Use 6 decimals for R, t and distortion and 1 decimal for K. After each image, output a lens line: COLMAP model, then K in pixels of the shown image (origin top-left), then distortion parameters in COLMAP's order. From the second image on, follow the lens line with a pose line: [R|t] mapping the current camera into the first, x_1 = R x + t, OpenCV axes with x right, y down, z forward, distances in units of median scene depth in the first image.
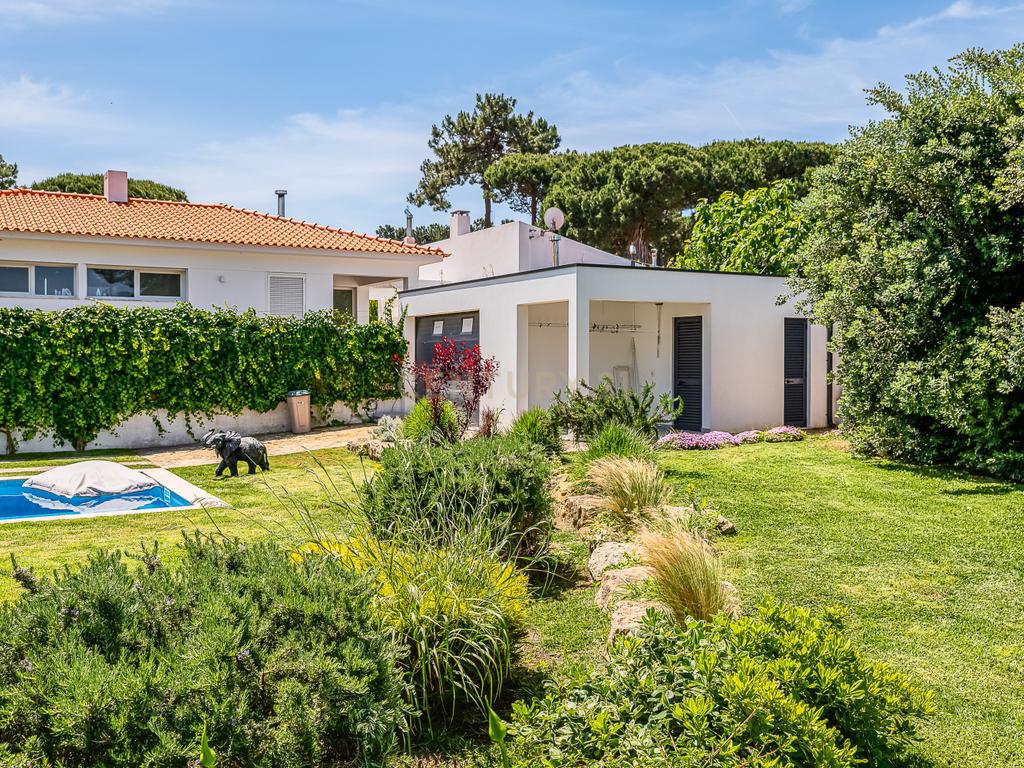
lens RADIAL K [[1025.4, 0, 512.0], [0, 1025.4, 384.0], [0, 0, 1]] dist [0.012539, -0.010379]
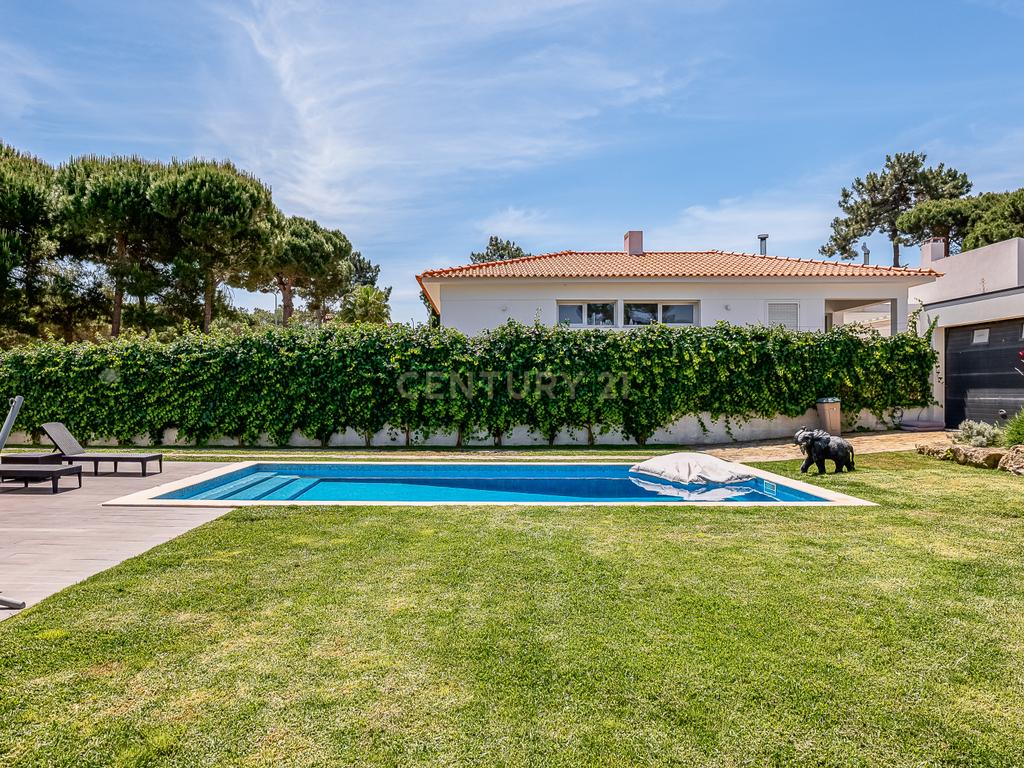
lens RADIAL K [[1025.4, 0, 512.0], [0, 1025.4, 384.0], [0, 0, 1]] dist [0.012539, -0.010379]
pose [[0.830247, 0.010943, -0.557289, 0.127245], [-0.008687, 0.999940, 0.006693, -0.013467], [0.557328, -0.000716, 0.830292, -0.097006]]
